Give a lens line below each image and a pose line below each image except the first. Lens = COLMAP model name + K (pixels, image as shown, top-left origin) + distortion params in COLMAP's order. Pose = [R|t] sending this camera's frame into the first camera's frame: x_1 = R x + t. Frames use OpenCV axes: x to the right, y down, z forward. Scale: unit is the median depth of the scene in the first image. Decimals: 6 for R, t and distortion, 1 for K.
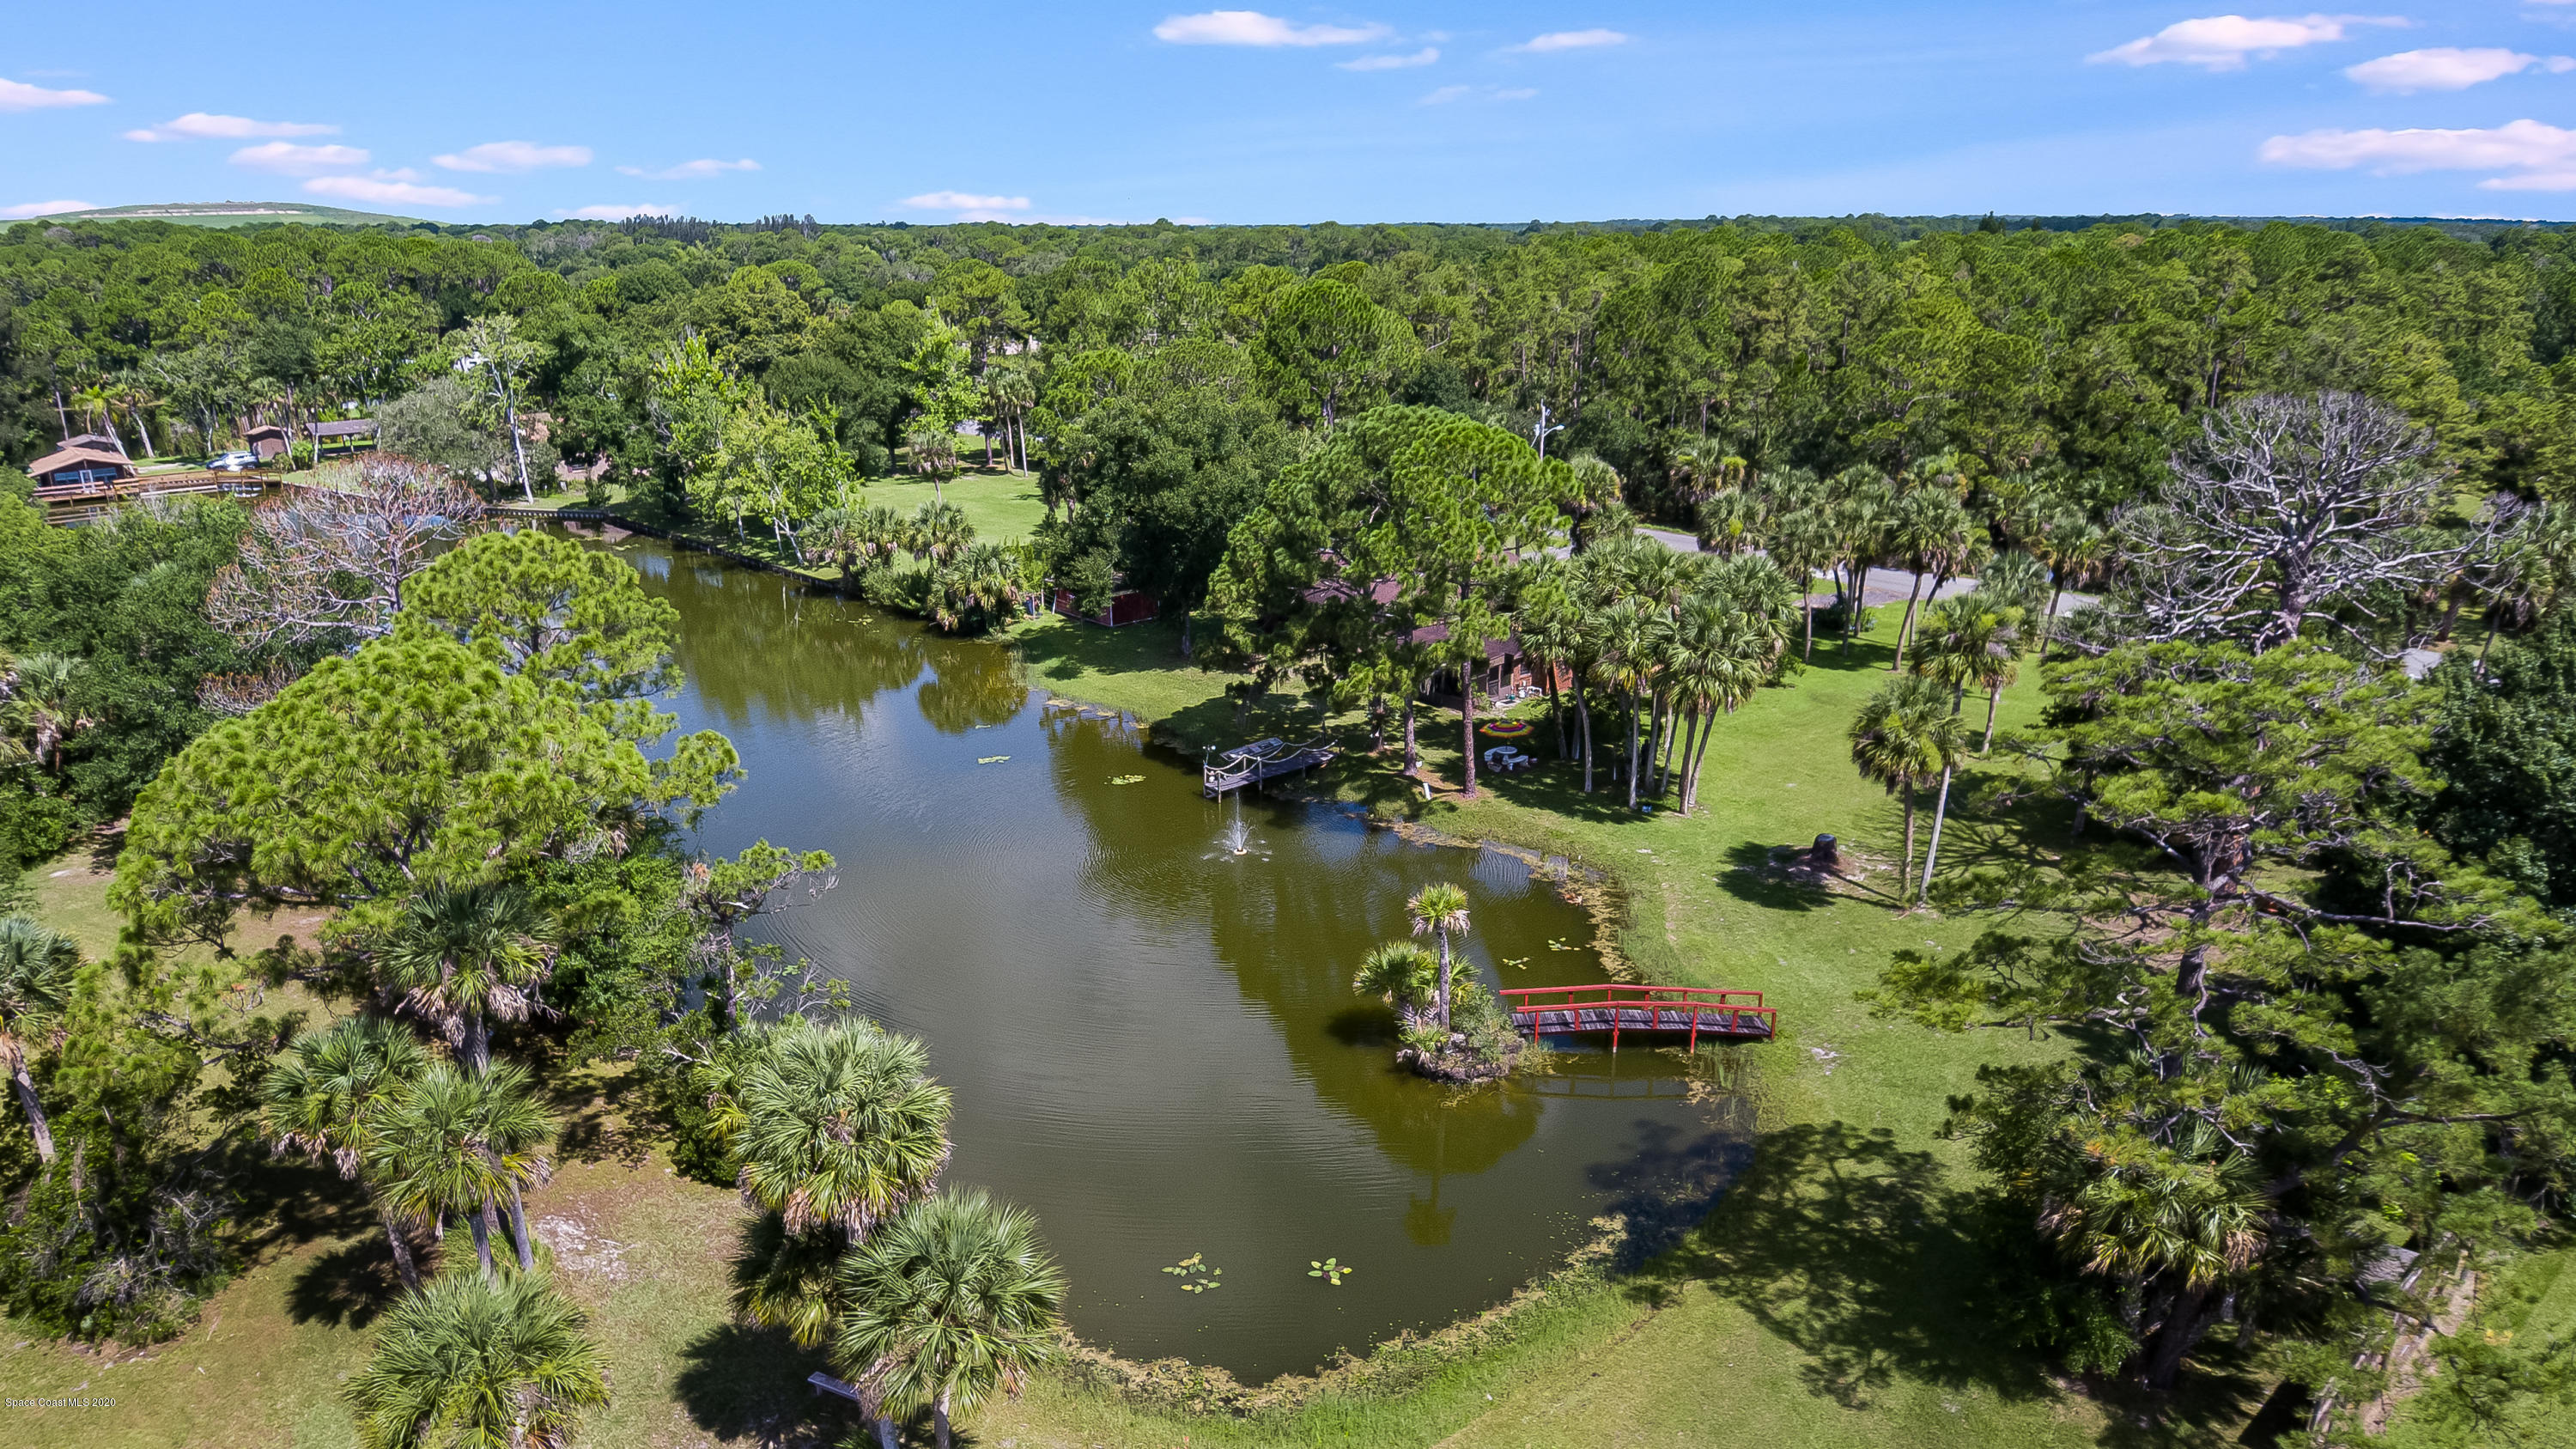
lens RADIAL K [[1673.7, 0, 1283.7], [0, 1673.7, 785.3], [0, 0, 1]] dist [0.088549, -0.110380]
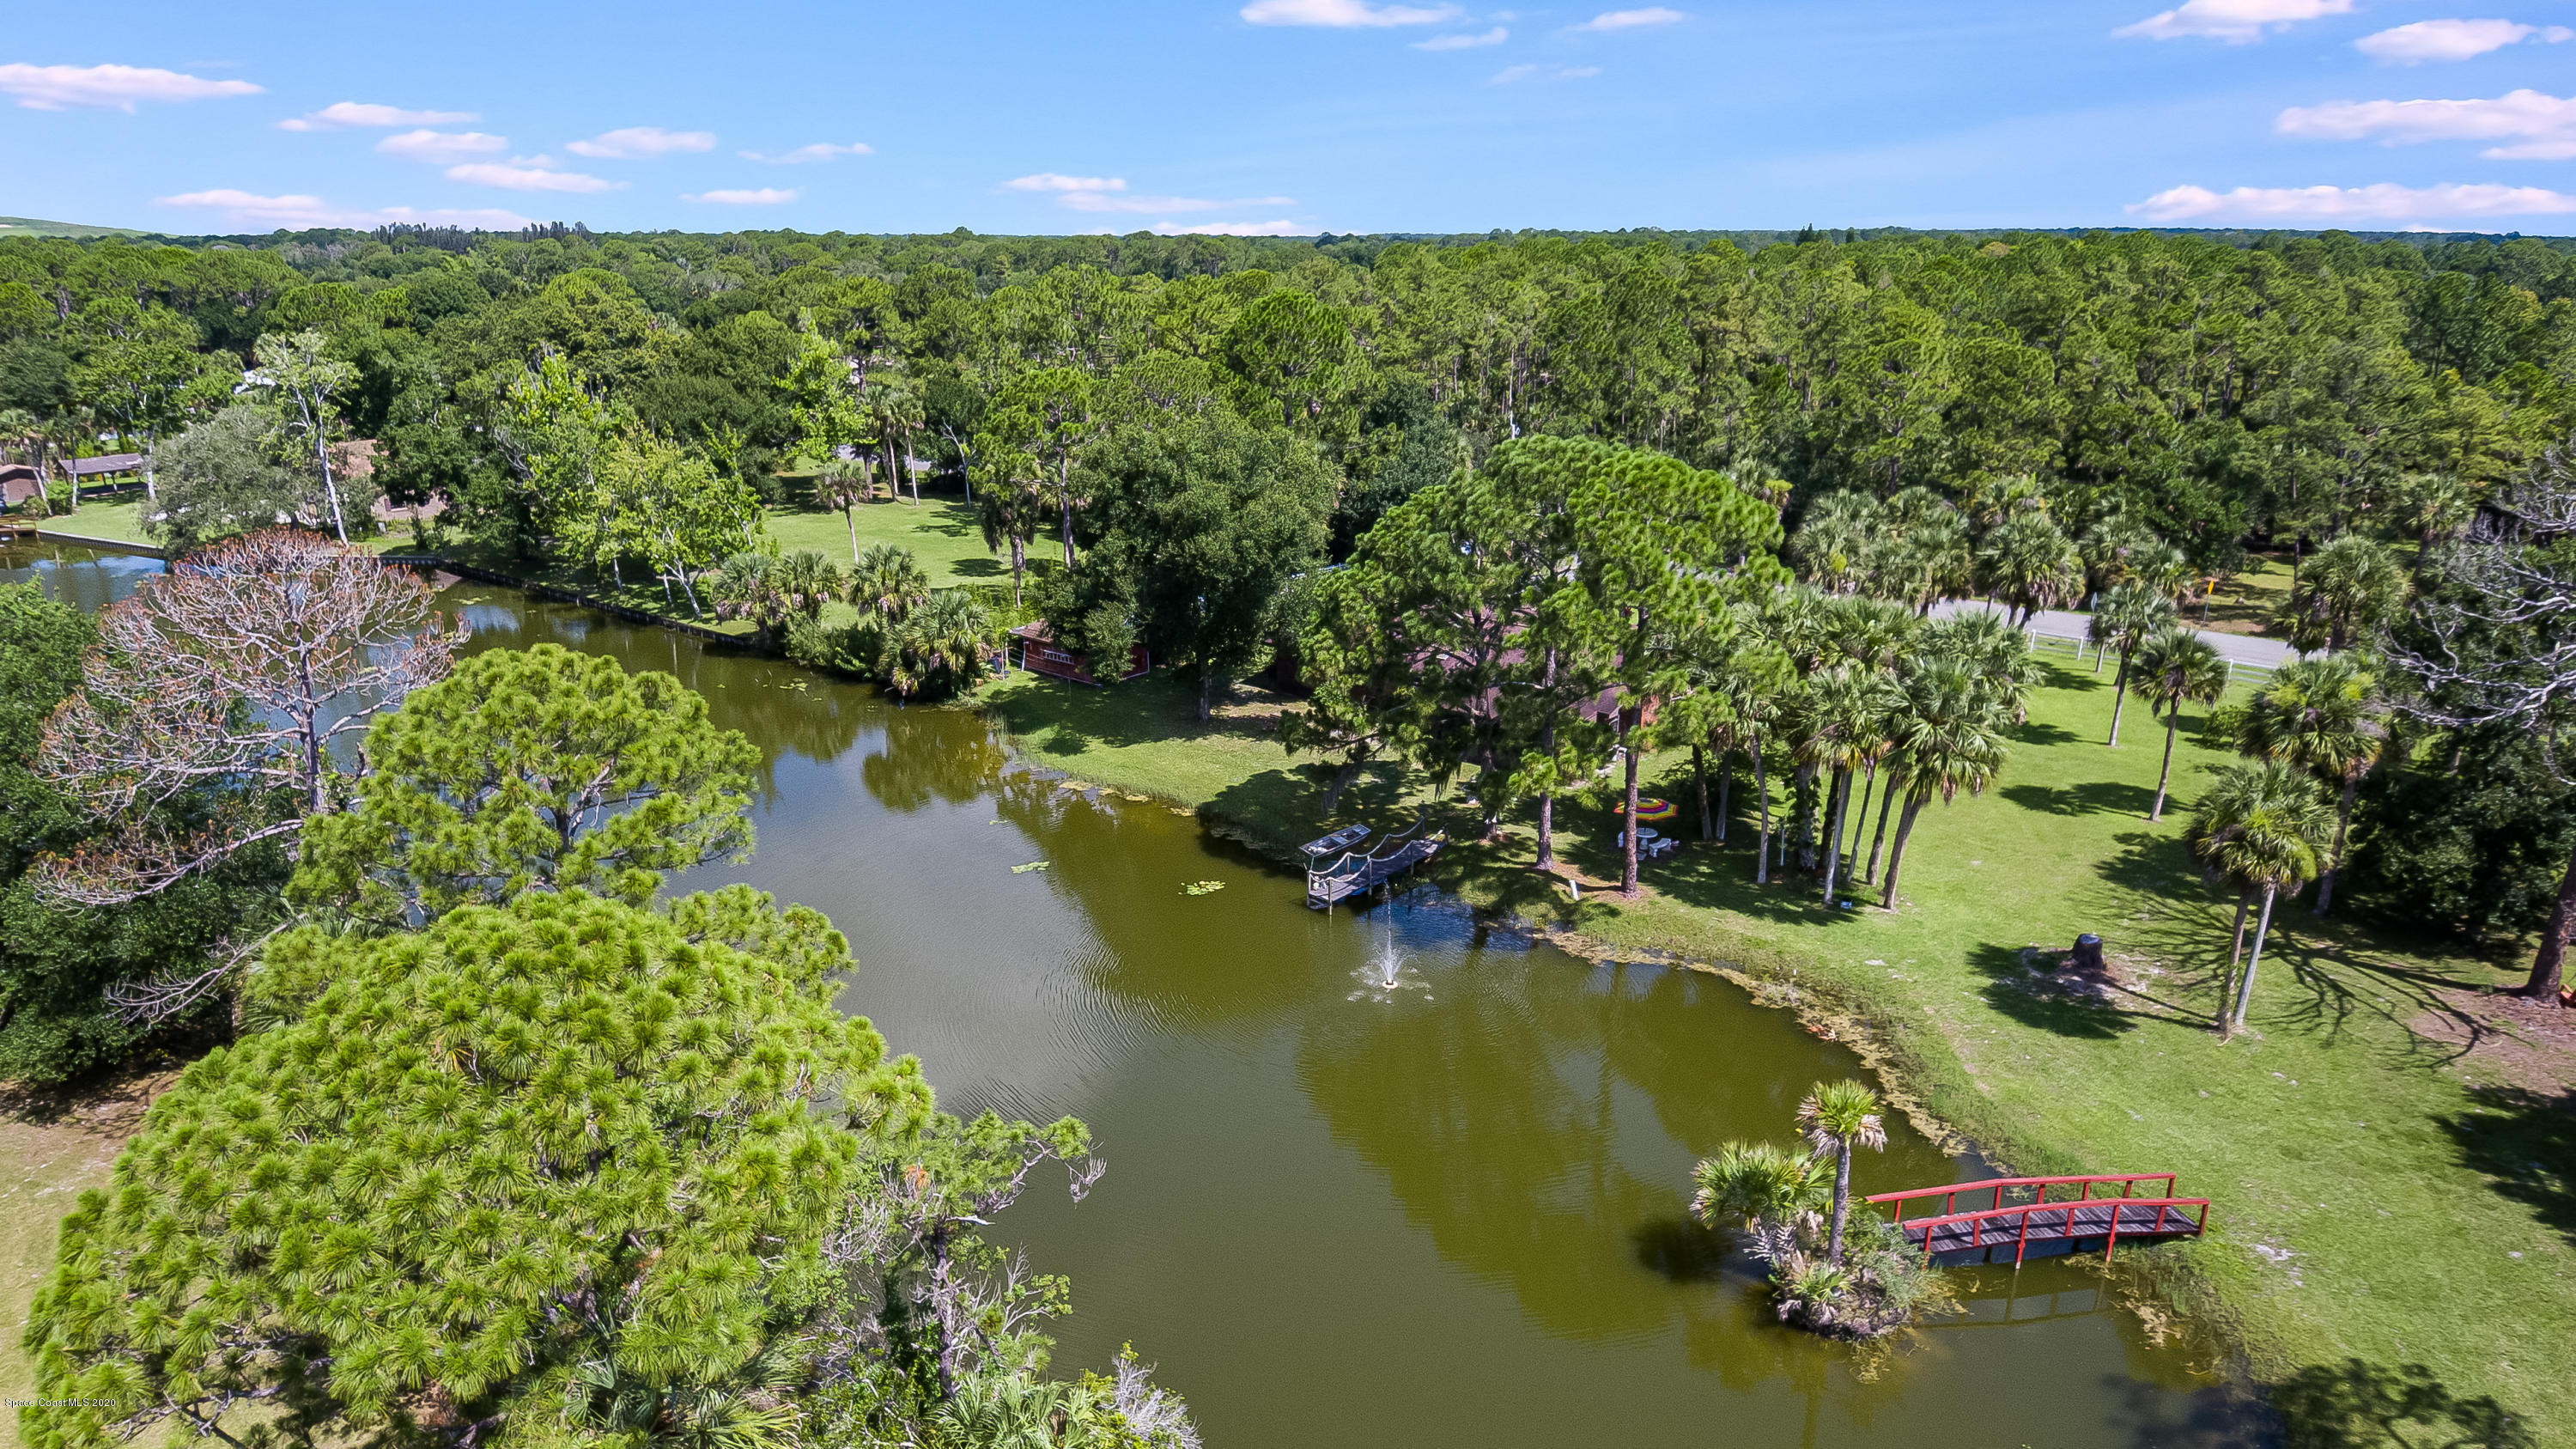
lens RADIAL K [[1650.1, 0, 1293.1], [0, 1650.1, 783.7], [0, 0, 1]] dist [0.069454, -0.091867]
pose [[0.991116, -0.039648, 0.126957, -0.112053], [0.039879, 0.999204, 0.000717, -0.039798], [-0.126884, 0.004352, 0.991908, 0.135716]]
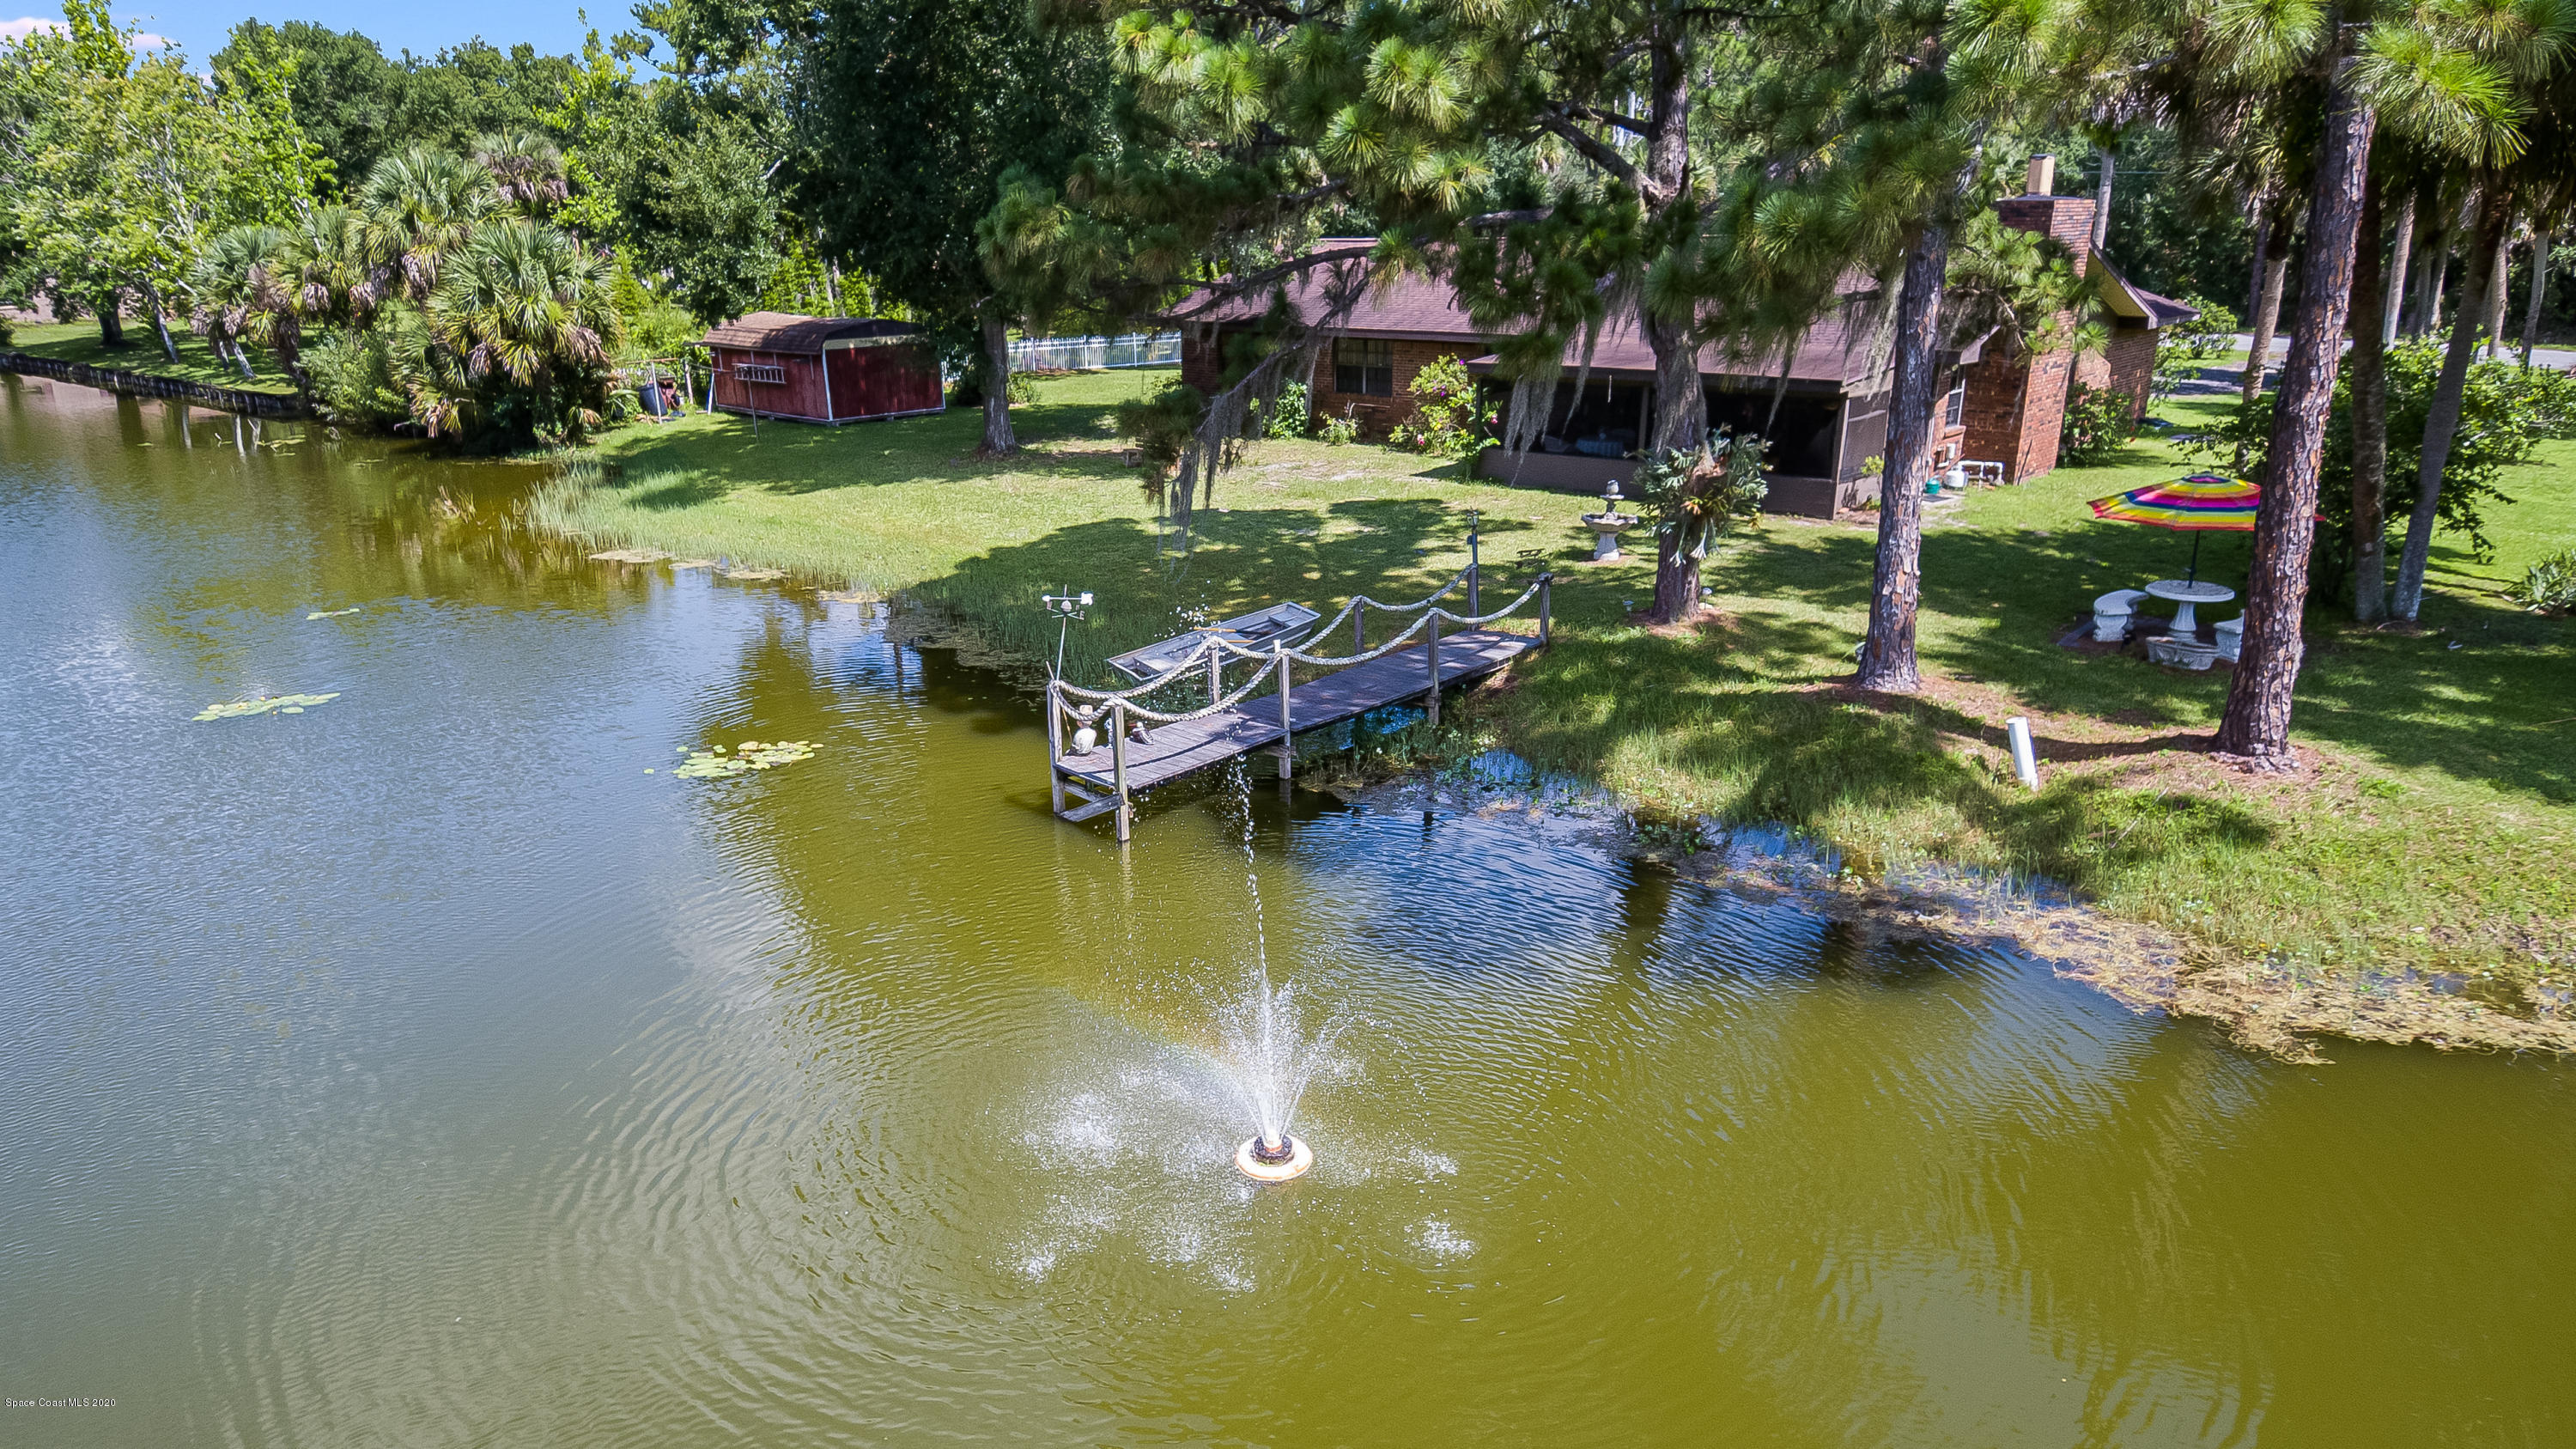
lens RADIAL K [[1650.1, 0, 1293.1], [0, 1650.1, 783.7], [0, 0, 1]] dist [0.069454, -0.091867]
pose [[0.995318, -0.040145, 0.087928, -0.025168], [0.039991, 0.999194, 0.003514, 0.001983], [-0.087998, 0.000019, 0.996121, 0.555968]]
